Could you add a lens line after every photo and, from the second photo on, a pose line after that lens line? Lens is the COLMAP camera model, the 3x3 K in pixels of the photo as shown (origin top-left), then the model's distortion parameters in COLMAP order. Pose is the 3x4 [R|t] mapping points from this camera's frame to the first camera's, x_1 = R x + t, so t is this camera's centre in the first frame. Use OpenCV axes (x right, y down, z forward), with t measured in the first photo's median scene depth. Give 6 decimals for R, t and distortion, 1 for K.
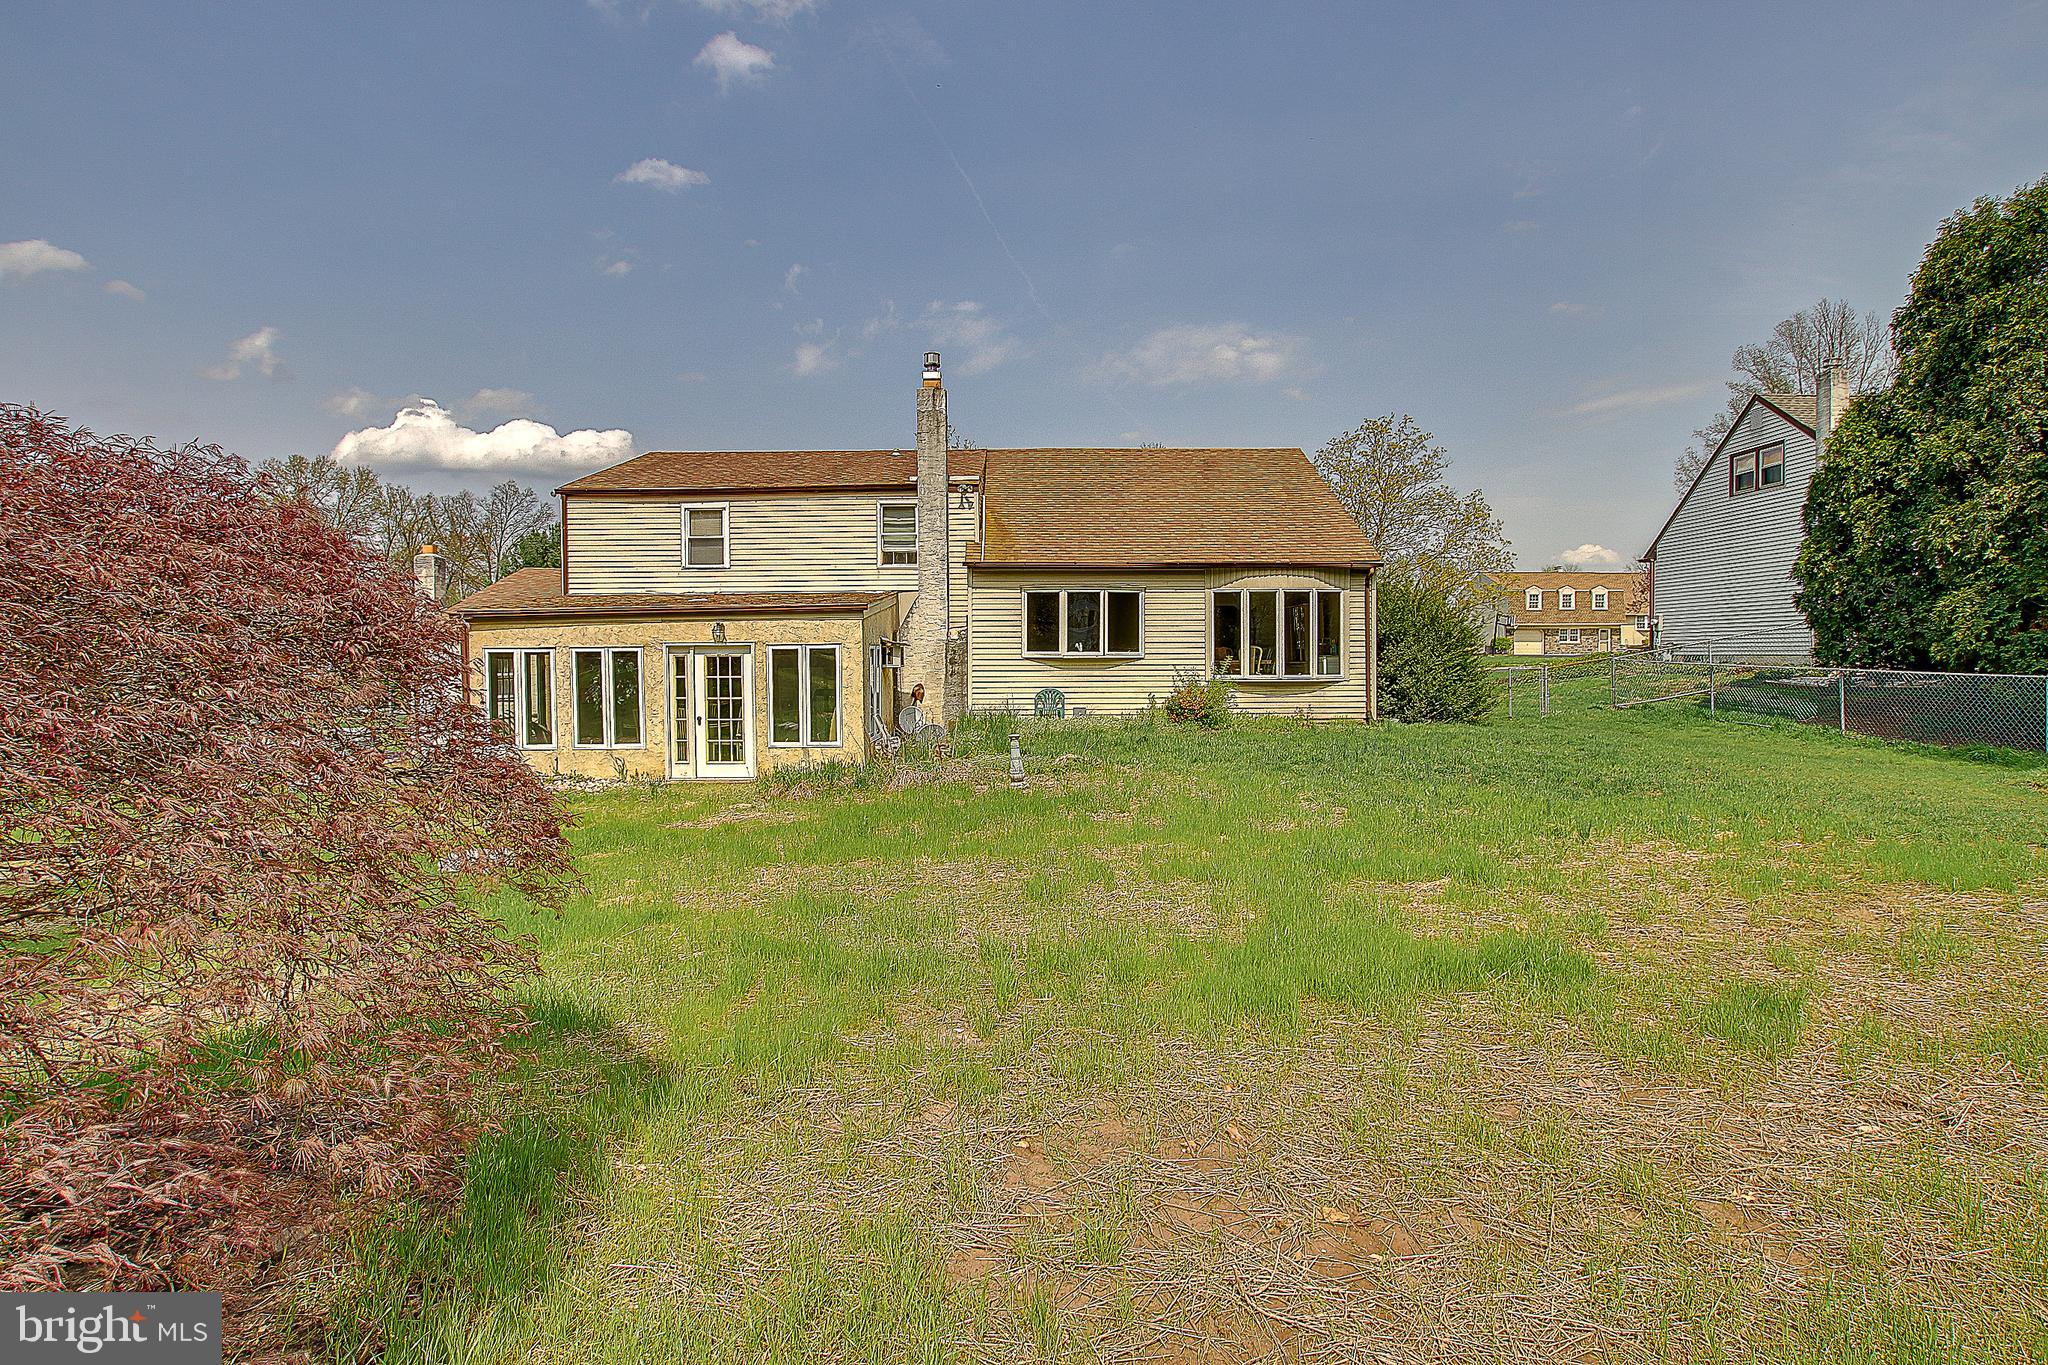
lens RADIAL K [[972.5, 0, 1024.0], [0, 972.5, 682.5], [0, 0, 1]] dist [-0.056930, -0.000145]
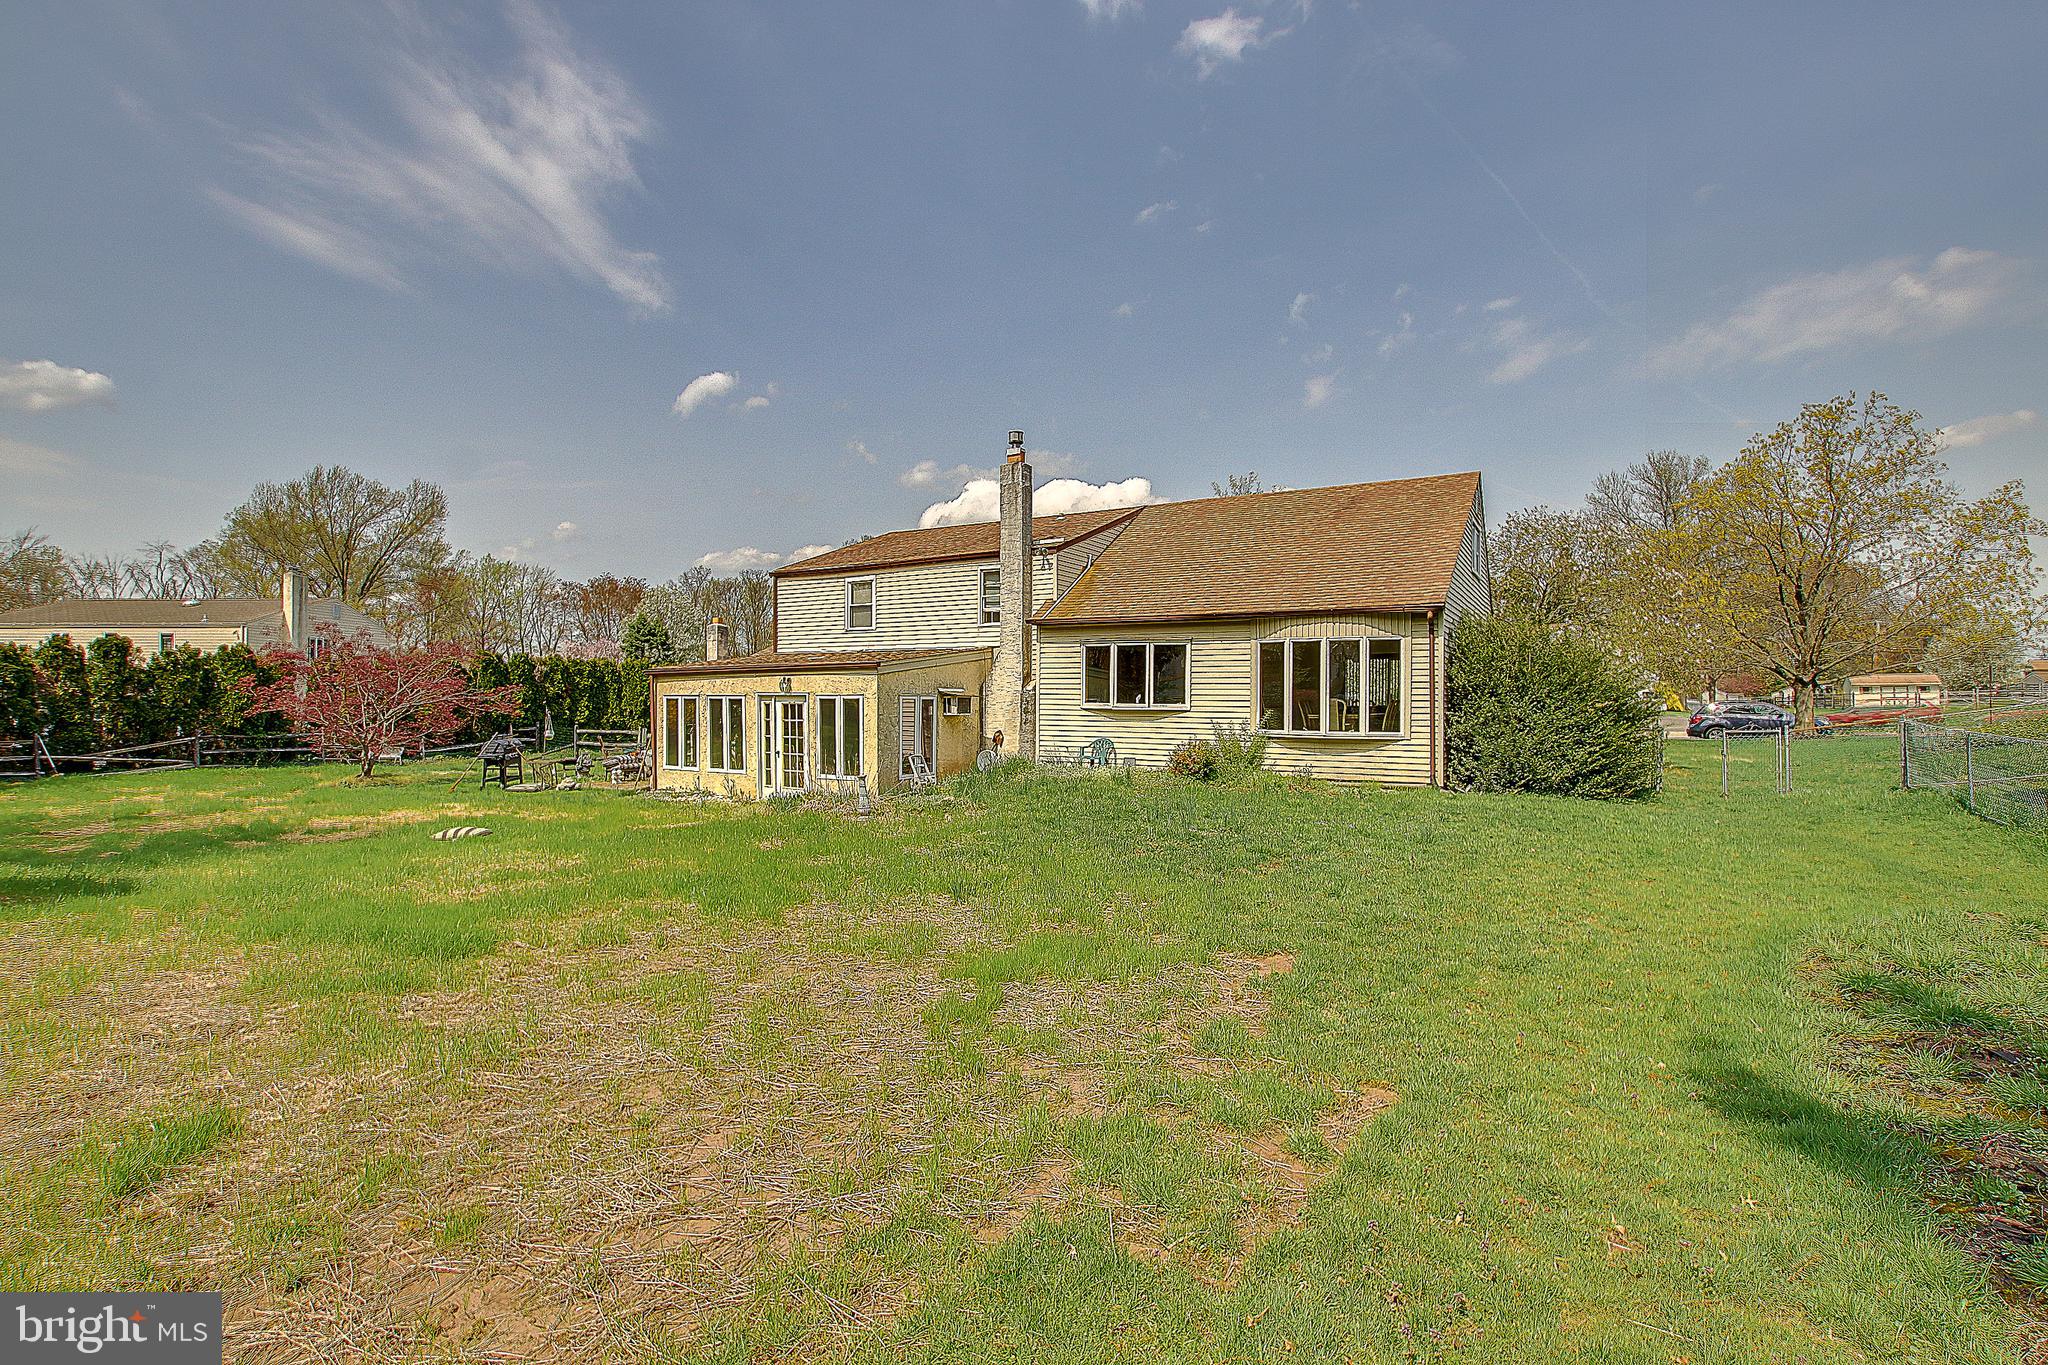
lens RADIAL K [[1008.8, 0, 1016.8], [0, 1008.8, 705.2], [0, 0, 1]] dist [-0.003540, -0.000413]
pose [[0.851850, 0.013766, -0.523605, 0.514749], [-0.025686, 0.999550, -0.015510, -0.009837], [0.523156, 0.026661, 0.851820, 0.026815]]
